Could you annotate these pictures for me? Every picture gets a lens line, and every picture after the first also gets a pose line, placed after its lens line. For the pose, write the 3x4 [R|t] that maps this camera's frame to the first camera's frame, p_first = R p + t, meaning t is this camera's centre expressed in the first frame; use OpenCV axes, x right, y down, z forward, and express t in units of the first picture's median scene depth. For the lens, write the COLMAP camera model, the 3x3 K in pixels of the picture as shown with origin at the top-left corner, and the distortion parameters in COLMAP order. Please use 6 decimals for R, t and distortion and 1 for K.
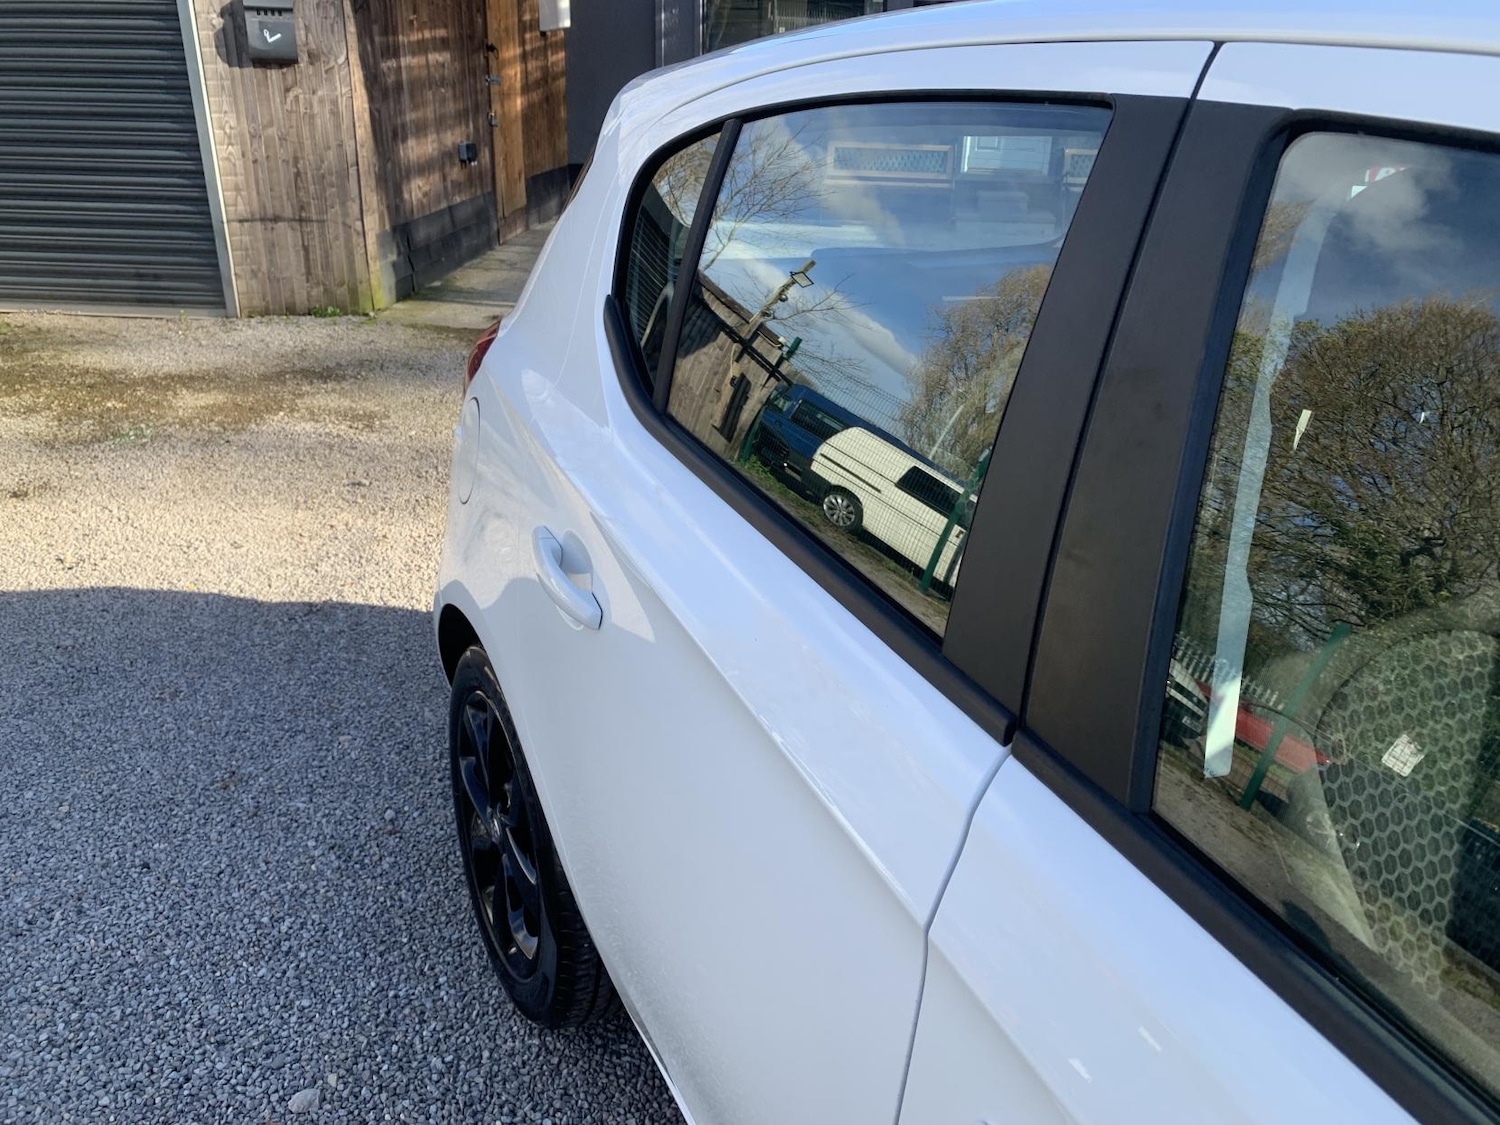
lens RADIAL K [[1154.5, 0, 752.7], [0, 1154.5, 572.0], [0, 0, 1]] dist [0.005499, -0.008151]
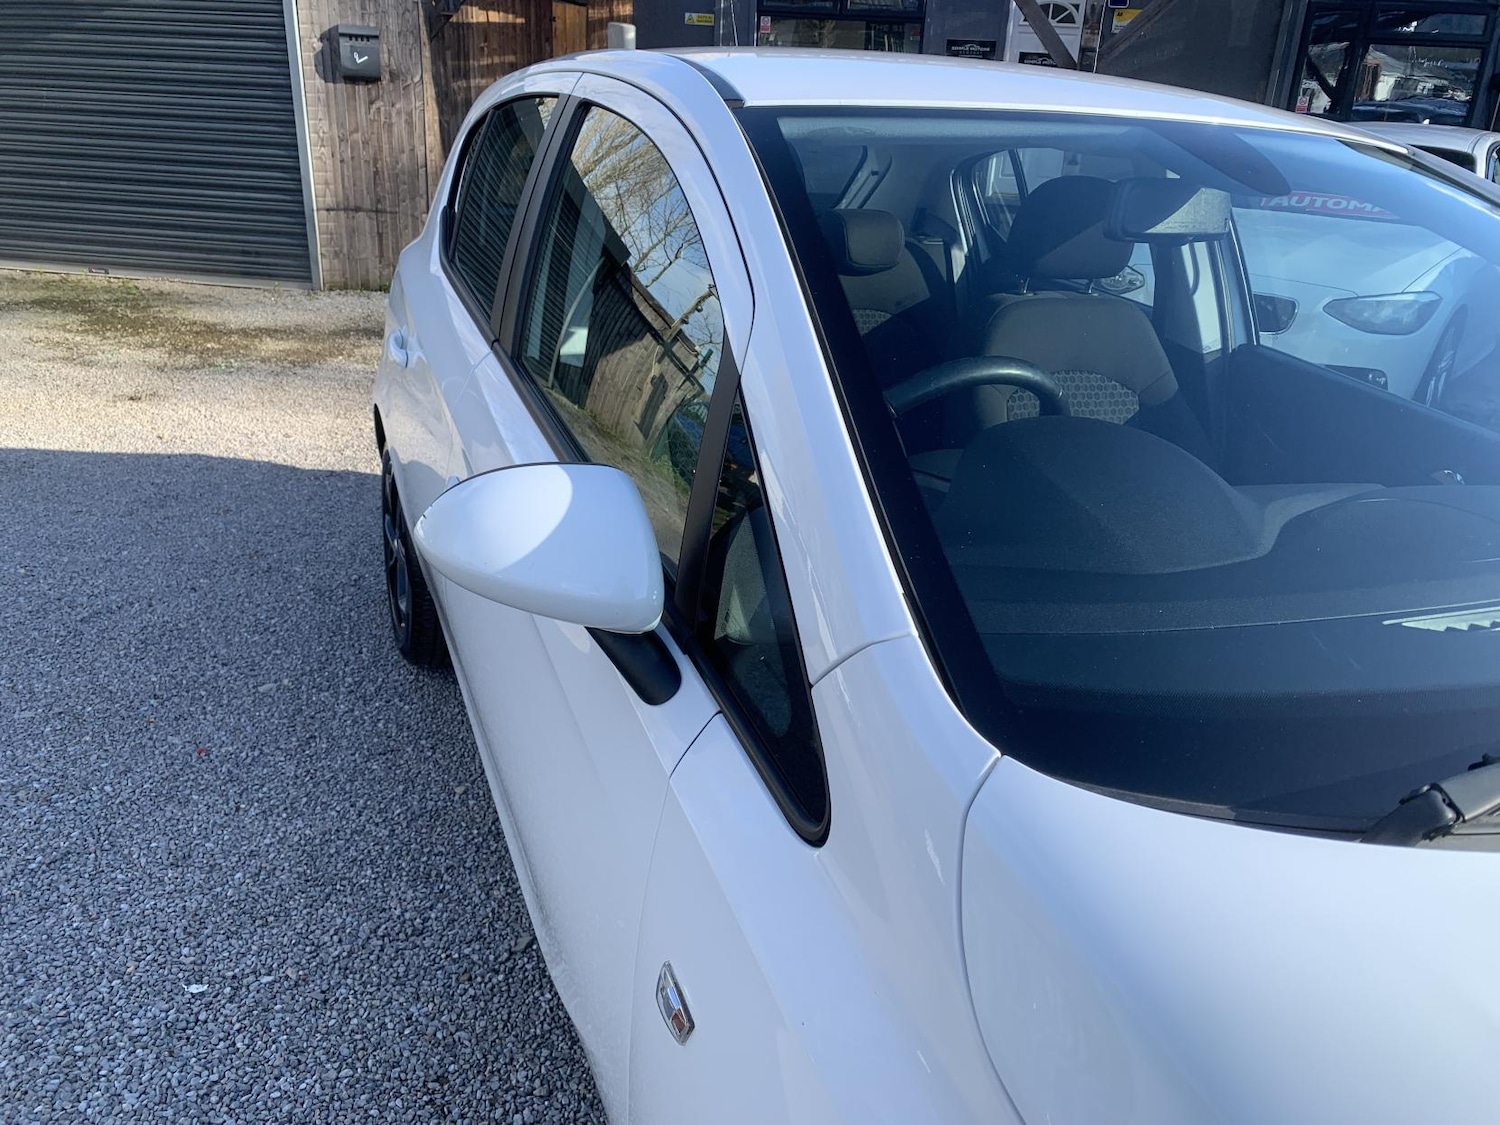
lens RADIAL K [[1154.5, 0, 758.2], [0, 1154.5, 580.8], [0, 0, 1]] dist [0.005499, -0.008151]
pose [[0.995824, 0.055775, -0.072273, 0.116814], [-0.056915, 0.998283, -0.013812, 0.076404], [0.071378, 0.017868, 0.997289, -0.168556]]
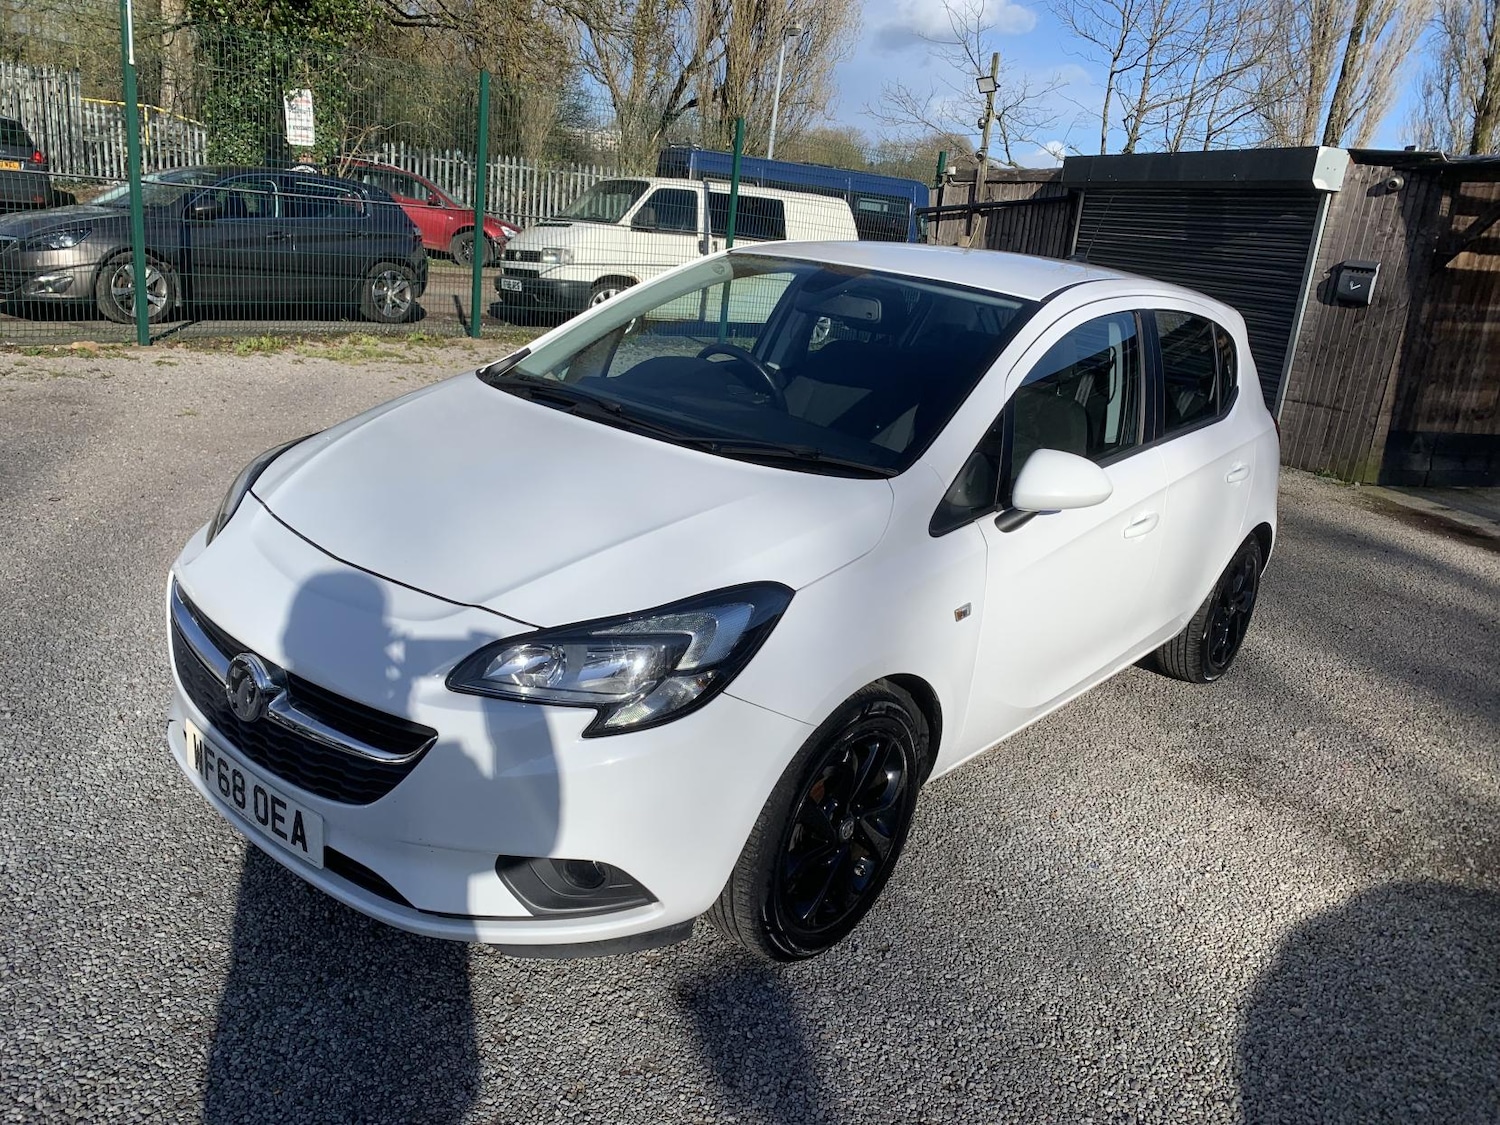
lens RADIAL K [[1154.5, 0, 750.8], [0, 1154.5, 564.5], [0, 0, 1]] dist [0.005499, -0.008151]
pose [[0.377902, 0.275558, -0.883888, 0.675576], [-0.453151, 0.887565, 0.082961, 0.072973], [0.807368, 0.369184, 0.460282, -0.157272]]
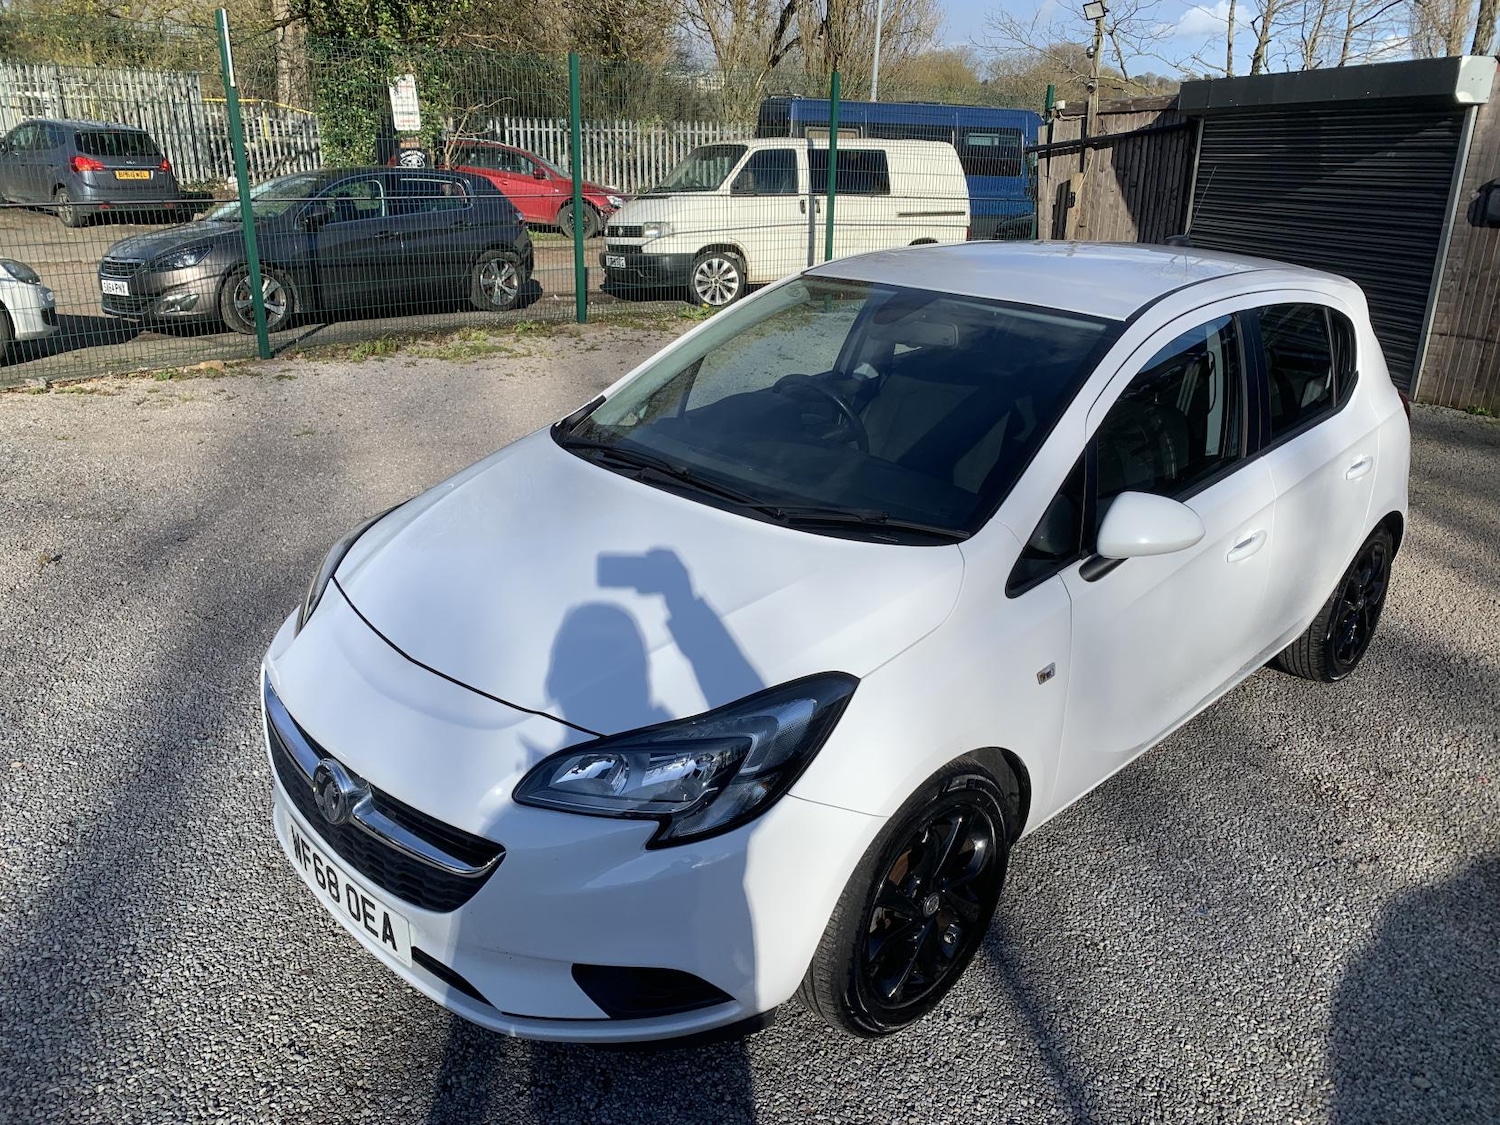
lens RADIAL K [[1154.5, 0, 758.1], [0, 1154.5, 567.2], [0, 0, 1]] dist [0.005499, -0.008151]
pose [[0.296872, 0.305848, -0.904613, 0.663031], [-0.394927, 0.901832, 0.175302, 0.024030], [0.869425, 0.305214, 0.388516, -0.151277]]
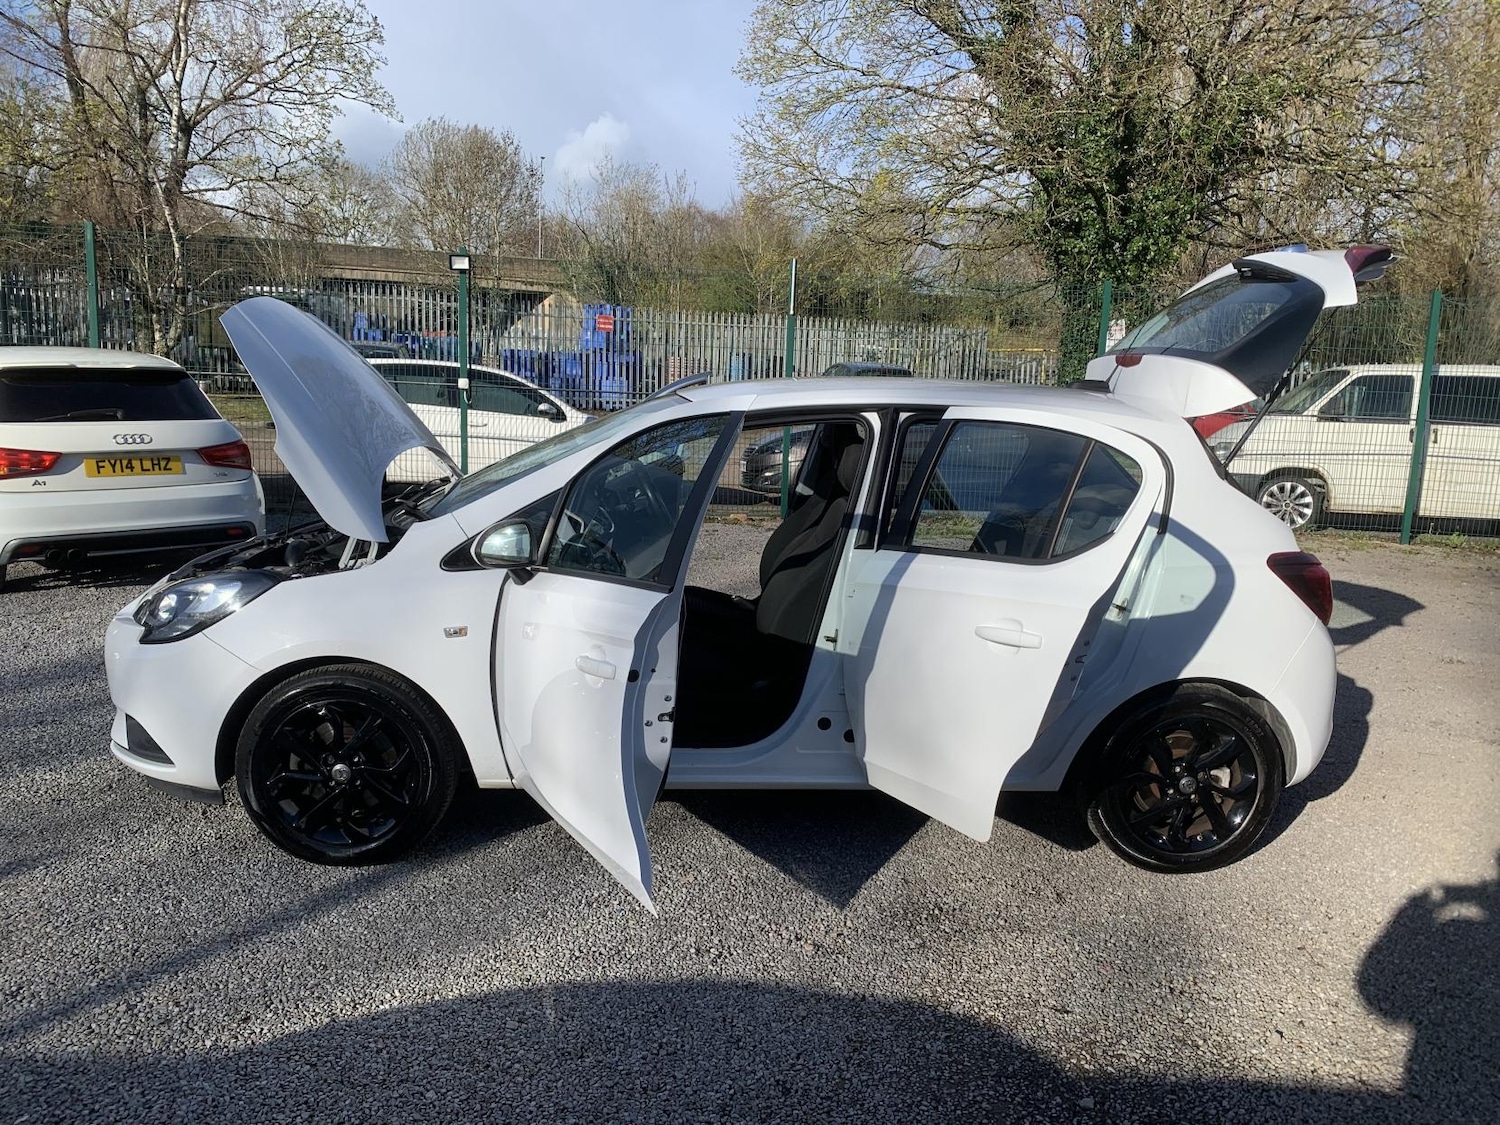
lens RADIAL K [[1154.5, 0, 761.5], [0, 1154.5, 564.7], [0, 0, 1]] dist [0.005499, -0.008151]
pose [[-0.402410, 0.102872, -0.909661, 0.767553], [-0.408078, 0.869324, 0.278833, -0.142950], [0.819475, 0.483418, -0.307845, 0.358974]]
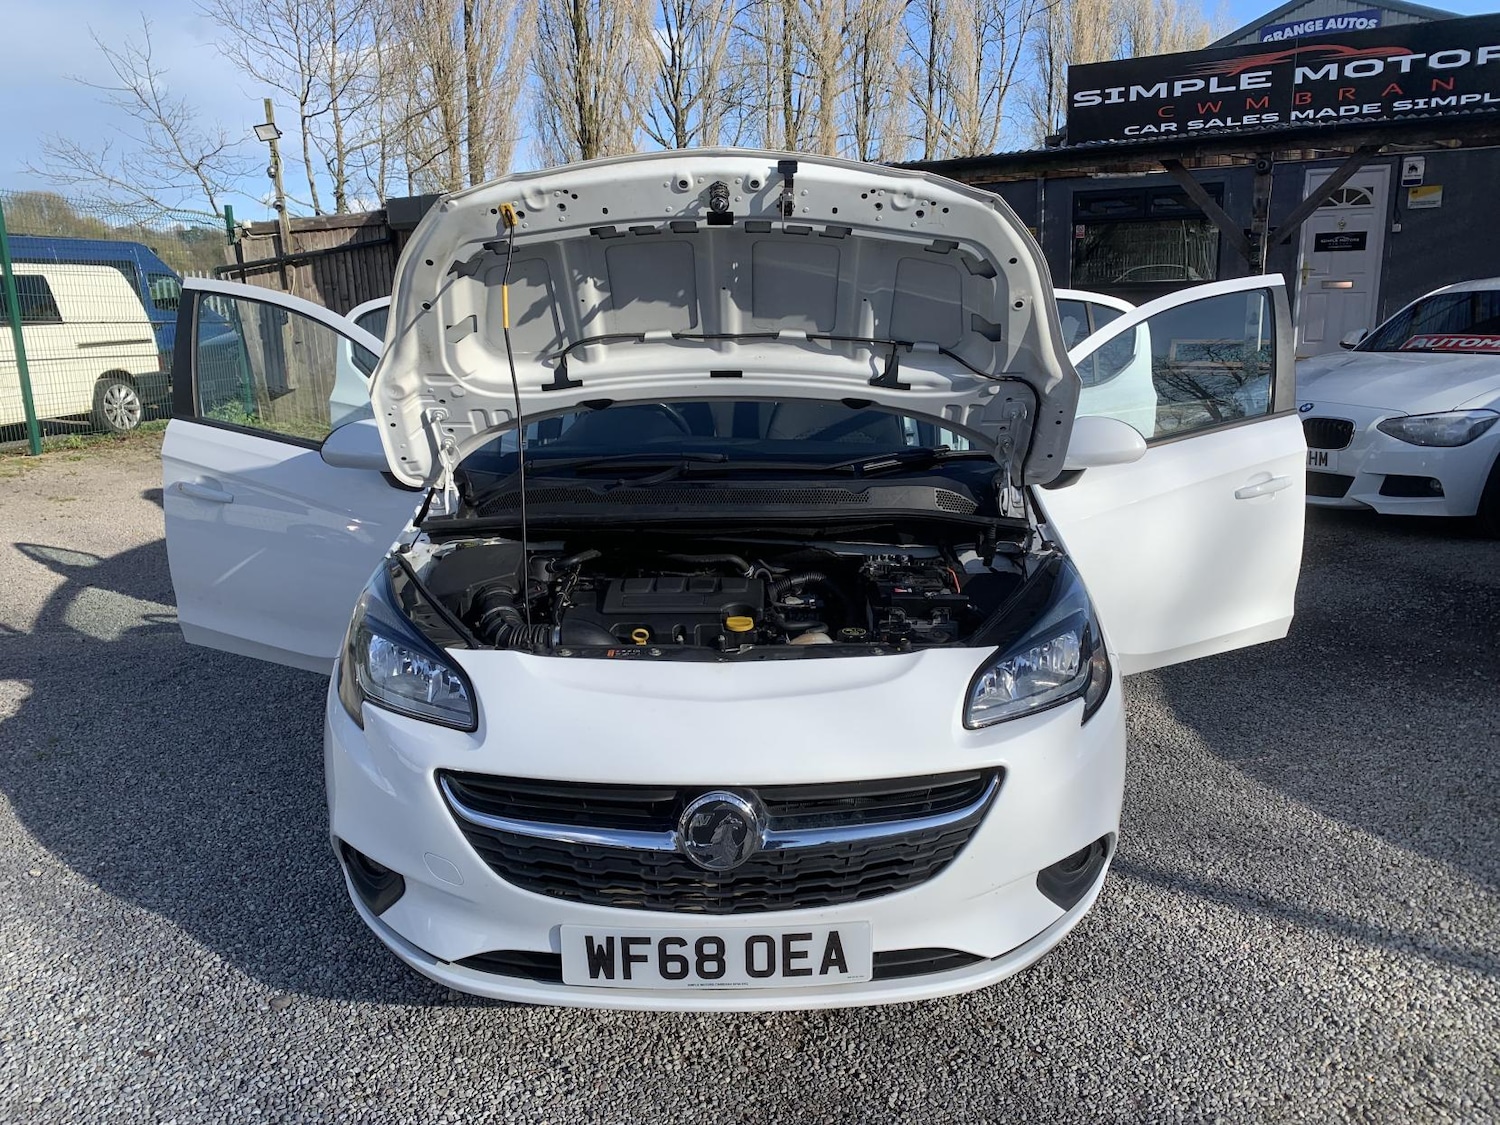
lens RADIAL K [[1154.5, 0, 766.3], [0, 1154.5, 554.7], [0, 0, 1]] dist [0.005499, -0.008151]
pose [[0.887045, 0.054352, -0.458473, 0.458223], [-0.140589, 0.977684, -0.156102, 0.181497], [0.439757, 0.202926, 0.874891, -0.383024]]
